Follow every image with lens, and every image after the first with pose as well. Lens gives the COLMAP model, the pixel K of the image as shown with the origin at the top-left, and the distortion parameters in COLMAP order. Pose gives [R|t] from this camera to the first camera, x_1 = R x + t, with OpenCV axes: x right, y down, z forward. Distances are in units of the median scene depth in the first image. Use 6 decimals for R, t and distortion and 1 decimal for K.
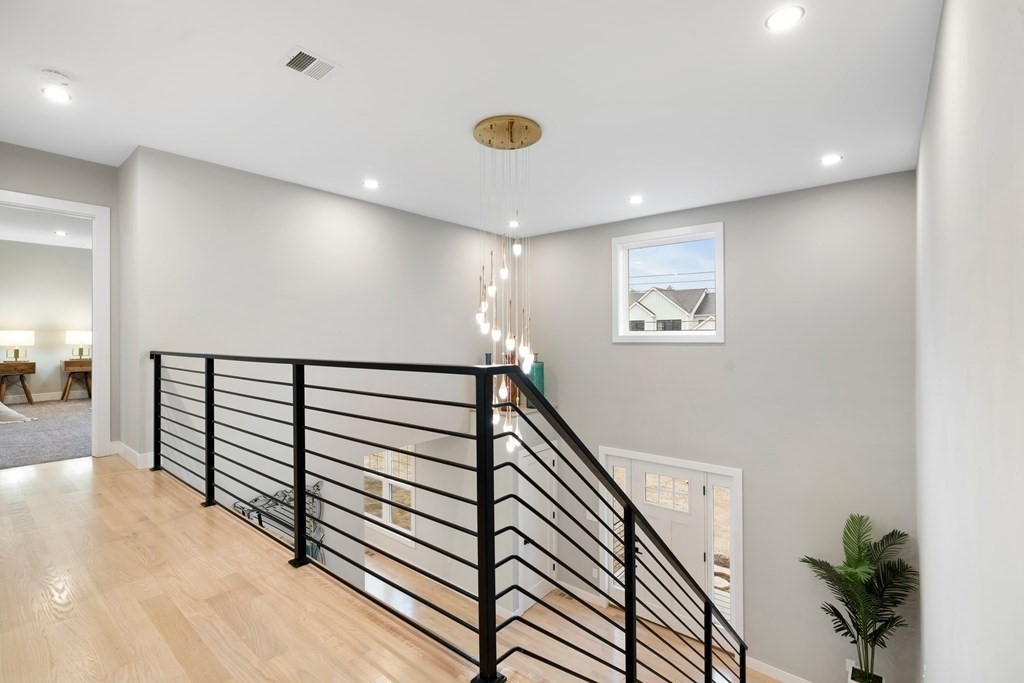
lens RADIAL K [[464.4, 0, 507.2], [0, 464.4, 337.4], [0, 0, 1]] dist [0.014277, -0.000261]
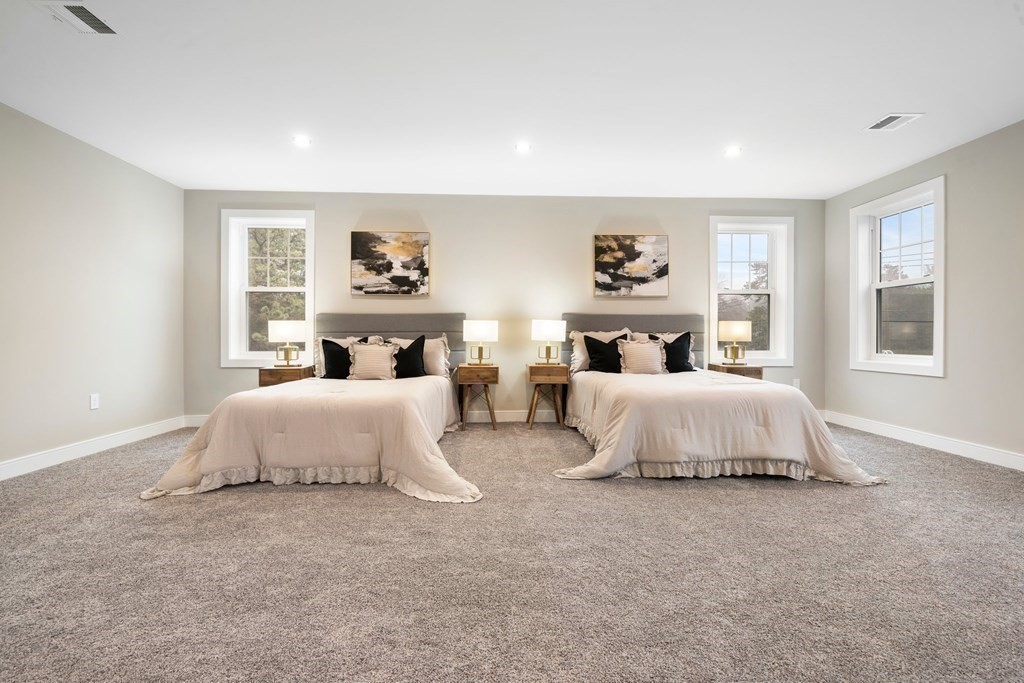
lens RADIAL K [[464.4, 0, 512.5], [0, 464.4, 337.7], [0, 0, 1]] dist [0.014277, -0.000261]
pose [[0.679074, 0.017699, -0.733857, -0.485610], [-0.007684, 0.999826, 0.017003, 0.000180], [0.734030, -0.005907, 0.679092, 0.544745]]
